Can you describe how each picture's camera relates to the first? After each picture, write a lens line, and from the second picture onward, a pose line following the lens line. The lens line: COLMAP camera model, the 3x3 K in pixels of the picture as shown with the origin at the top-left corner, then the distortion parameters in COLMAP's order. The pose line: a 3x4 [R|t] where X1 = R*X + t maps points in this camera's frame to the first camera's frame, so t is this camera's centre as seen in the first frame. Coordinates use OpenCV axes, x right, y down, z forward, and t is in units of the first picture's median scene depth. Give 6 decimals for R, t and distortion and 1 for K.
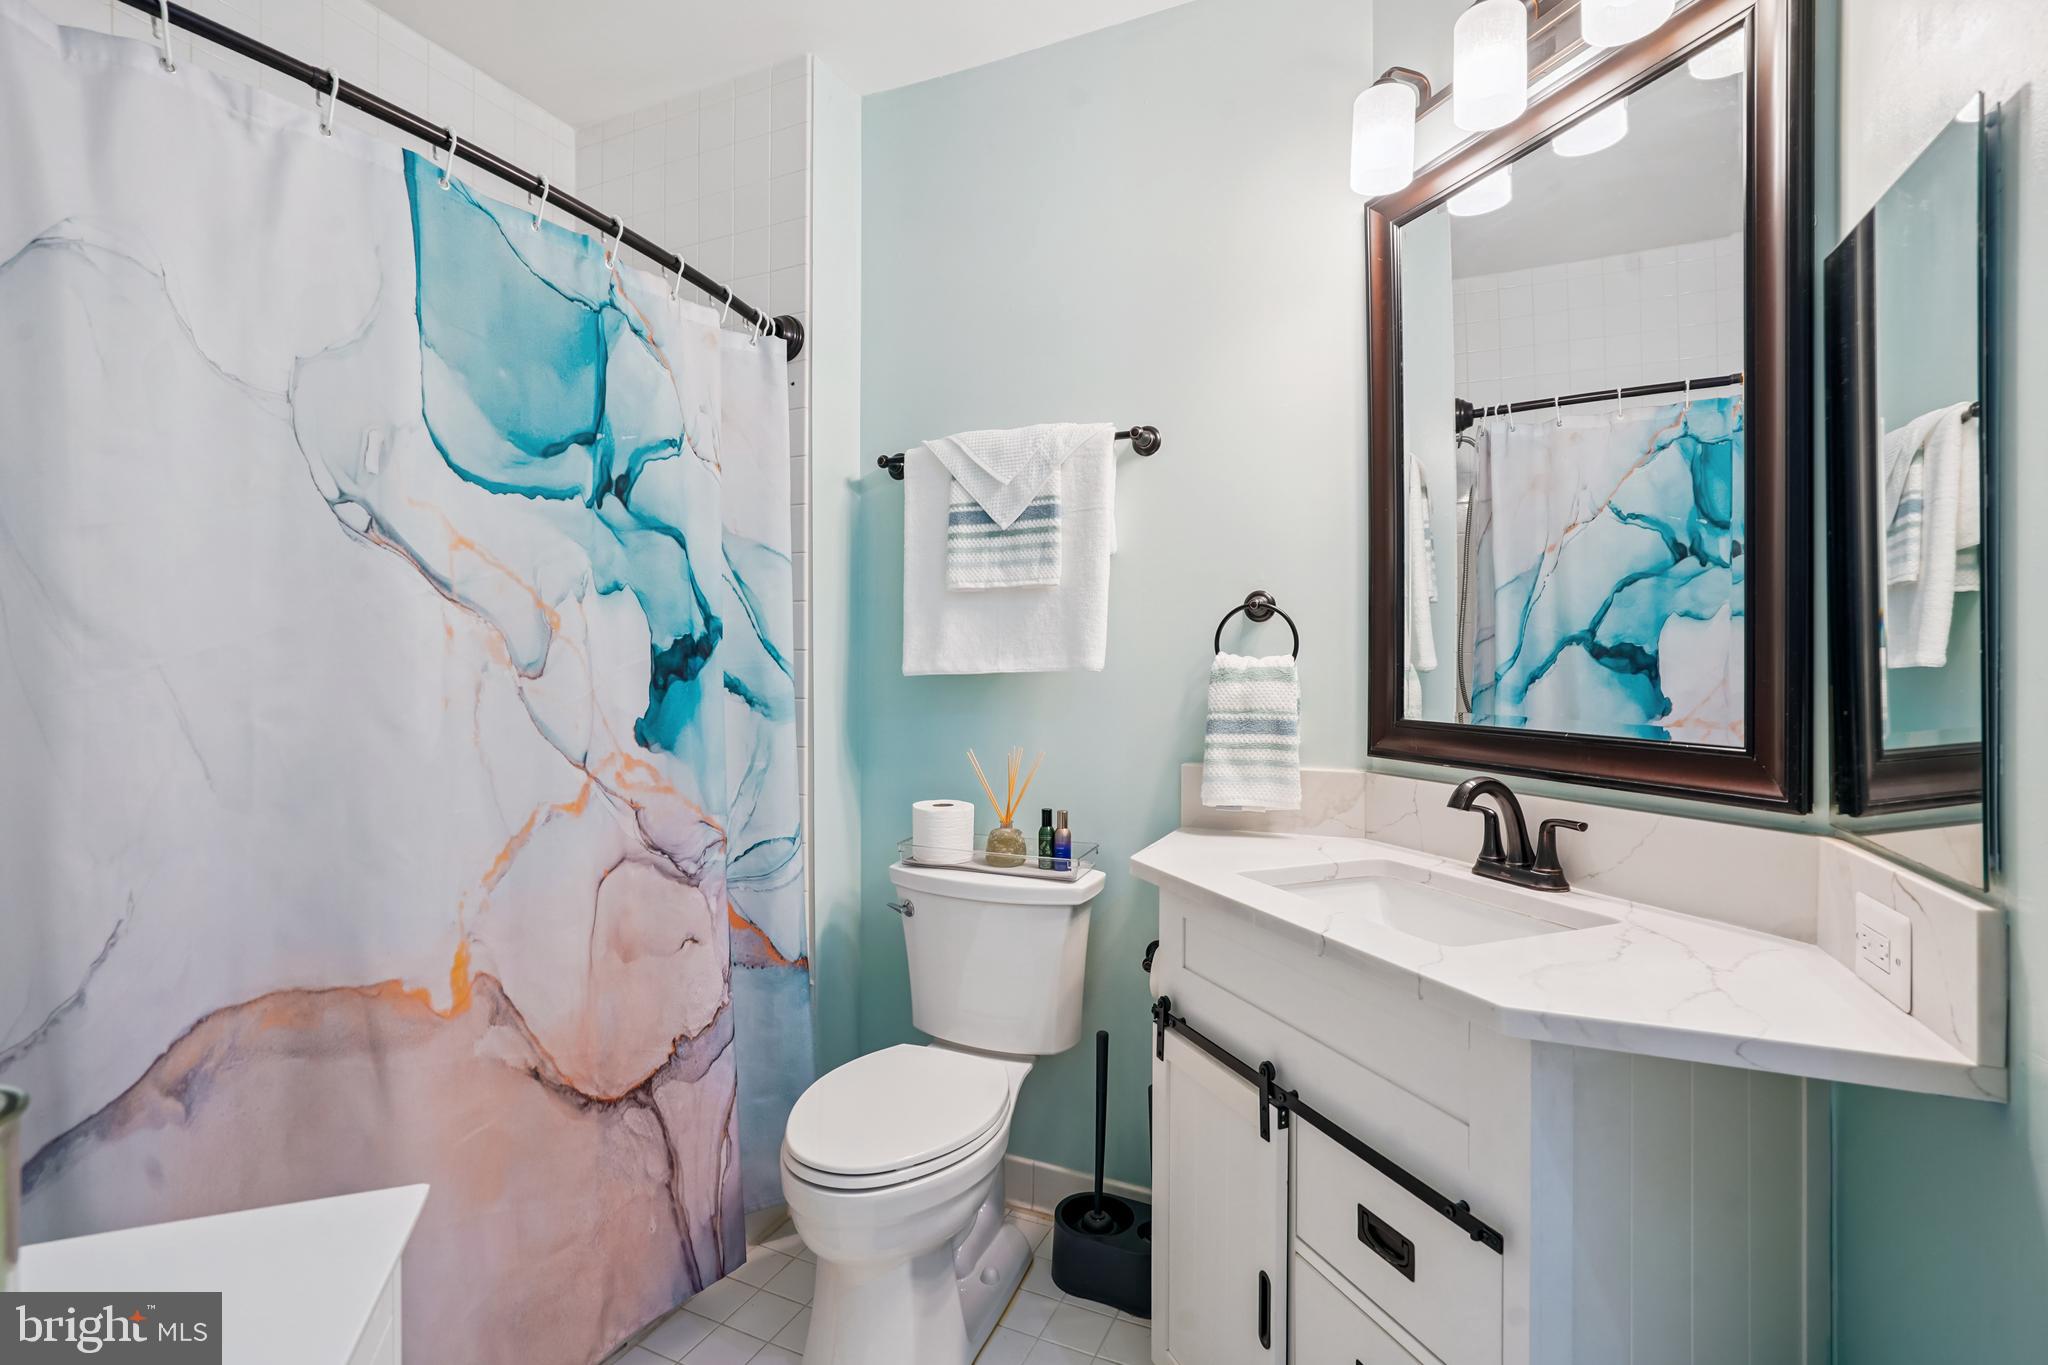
lens RADIAL K [[953.8, 0, 1042.6], [0, 953.8, 672.1], [0, 0, 1]] dist [-0.042081, 0.019317]
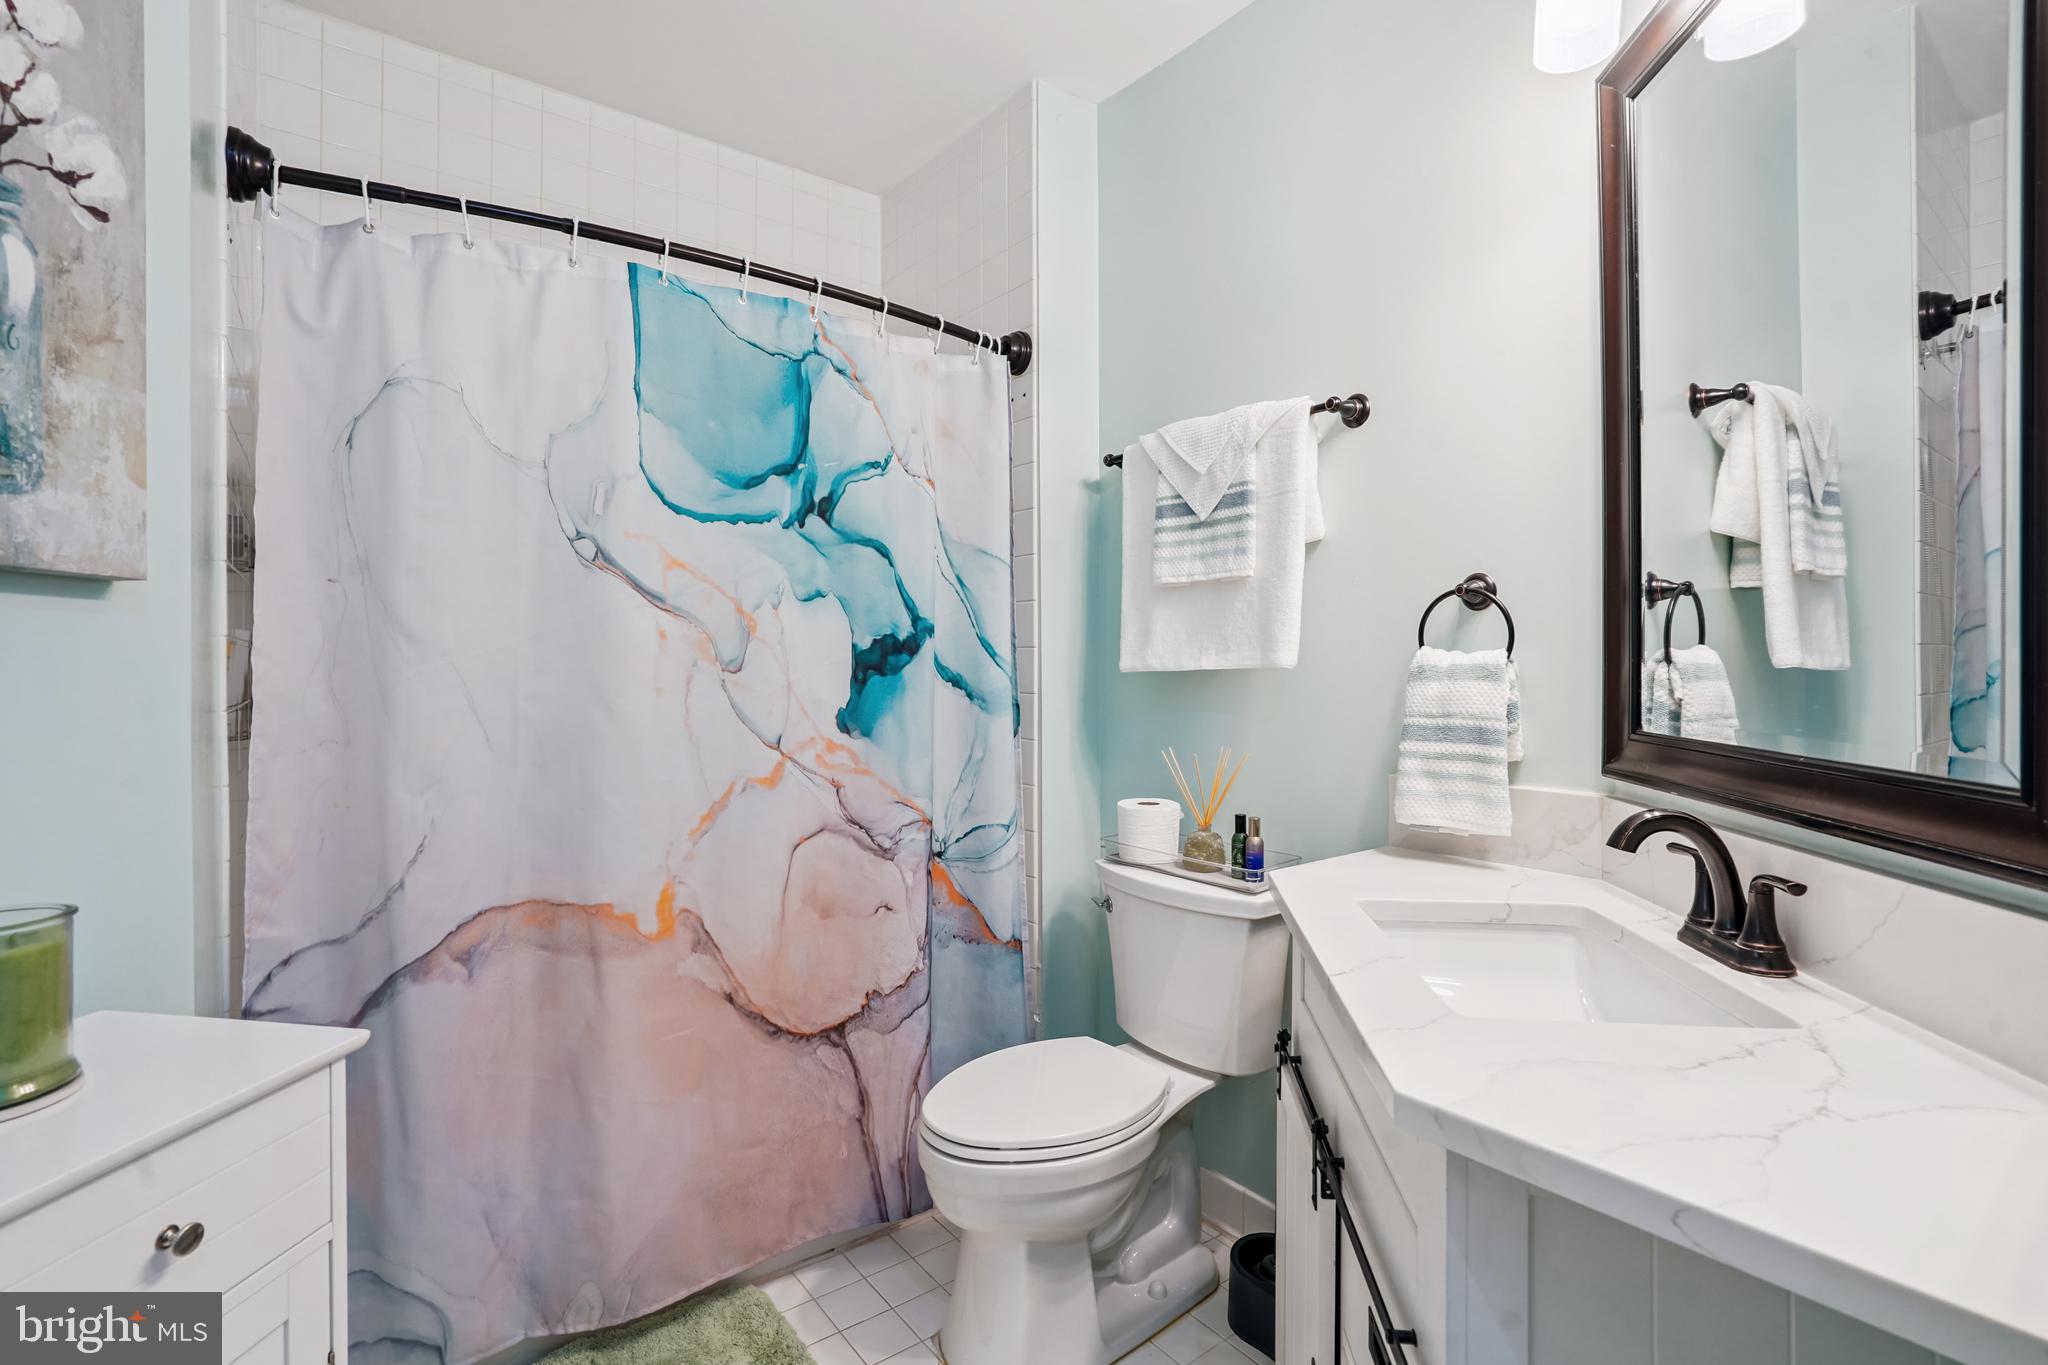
lens RADIAL K [[953.8, 0, 979.4], [0, 953.8, 666.9], [0, 0, 1]] dist [-0.042081, 0.019317]
pose [[0.879369, 0.002812, -0.476133, 0.276805], [-0.003877, 0.999992, -0.001254, -0.000220], [0.476126, 0.002948, 0.879372, 0.064967]]
